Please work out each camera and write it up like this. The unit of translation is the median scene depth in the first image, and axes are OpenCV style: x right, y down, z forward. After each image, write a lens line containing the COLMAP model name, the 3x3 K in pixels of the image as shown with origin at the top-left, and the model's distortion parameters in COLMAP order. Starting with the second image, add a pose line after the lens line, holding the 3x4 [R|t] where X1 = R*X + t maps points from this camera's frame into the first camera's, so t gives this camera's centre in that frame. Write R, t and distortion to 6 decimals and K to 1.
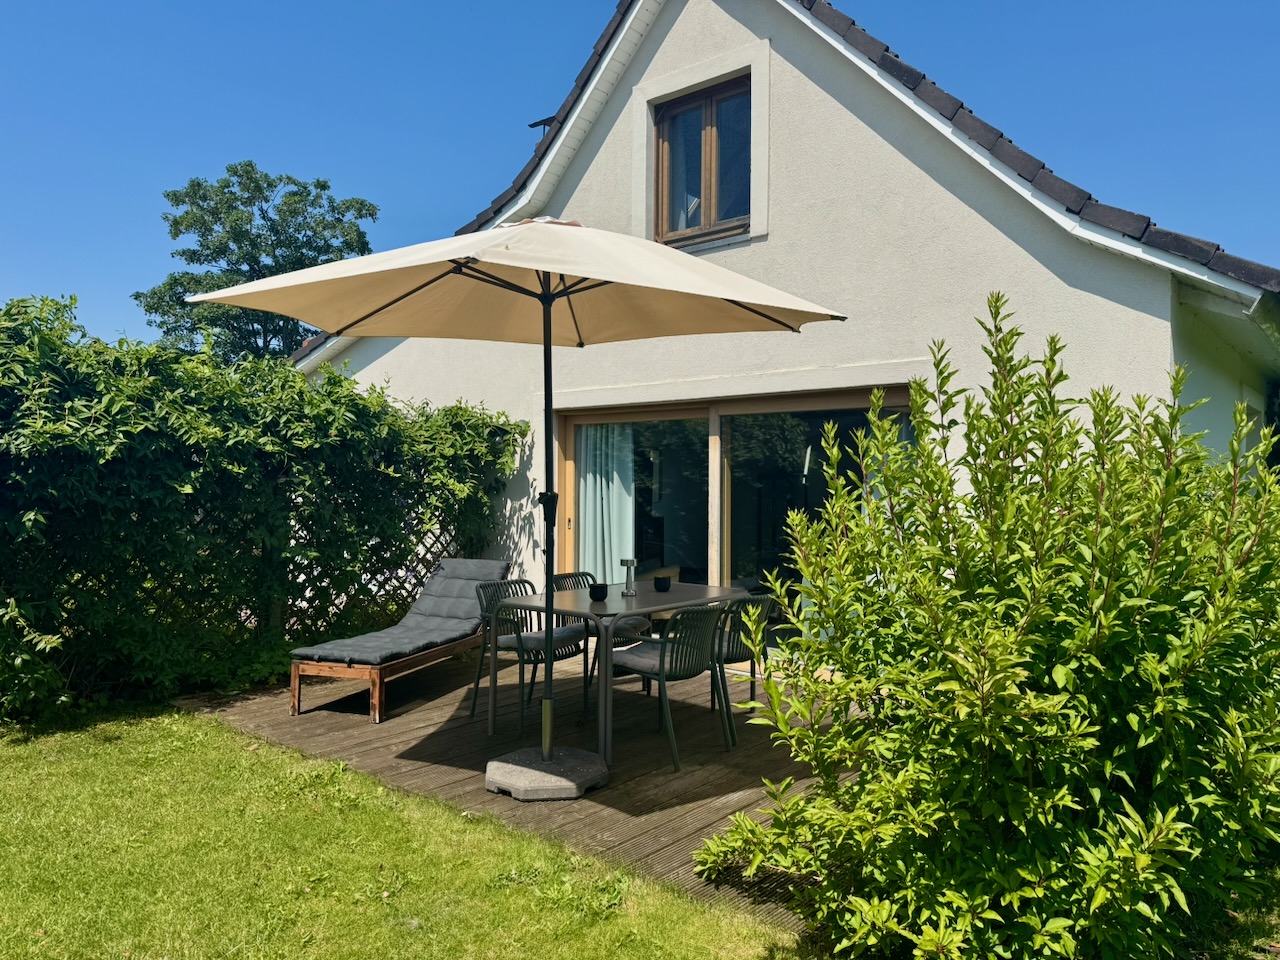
lens RADIAL K [[890.0, 0, 662.3], [0, 890.0, 486.2], [0, 0, 1]] dist [0.035673, -0.000979]
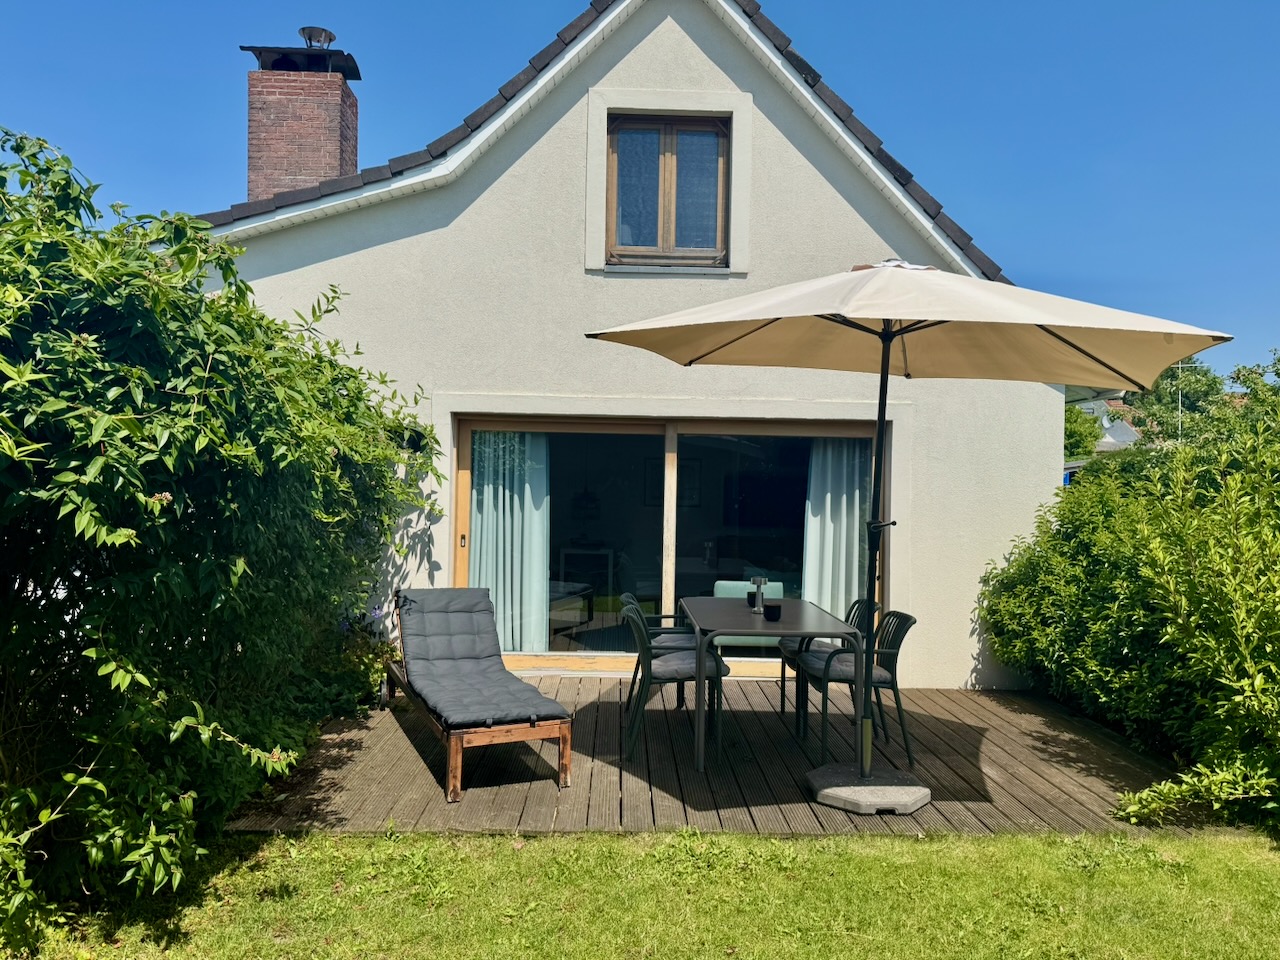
lens RADIAL K [[891.6, 0, 640.0], [0, 891.6, 480.0], [0, 0, 1]] dist [0.059160, -0.001071]
pose [[0.756895, 0.013449, 0.653398, -0.680055], [-0.012592, 0.999903, -0.005995, -0.019810], [-0.653415, -0.003690, 0.756991, 0.250777]]
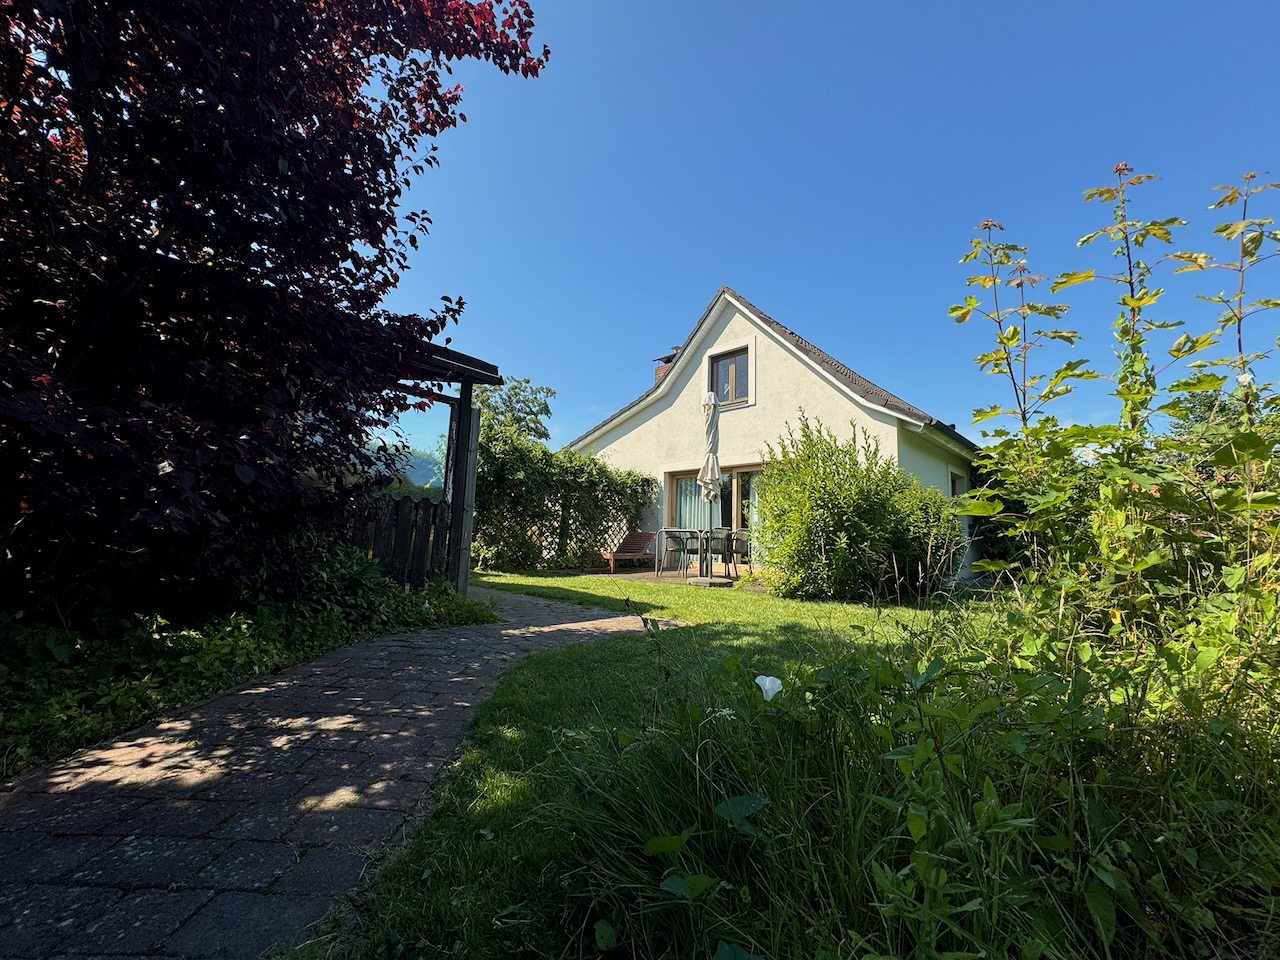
lens RADIAL K [[506.0, 0, 640.0], [0, 506.0, 480.0], [0, 0, 1]] dist [-0.006456, -0.000092]
pose [[0.992868, 0.009534, -0.118836, -0.039373], [-0.024233, 0.992126, -0.122874, 0.132266], [0.116729, 0.124877, 0.985282, -0.483179]]
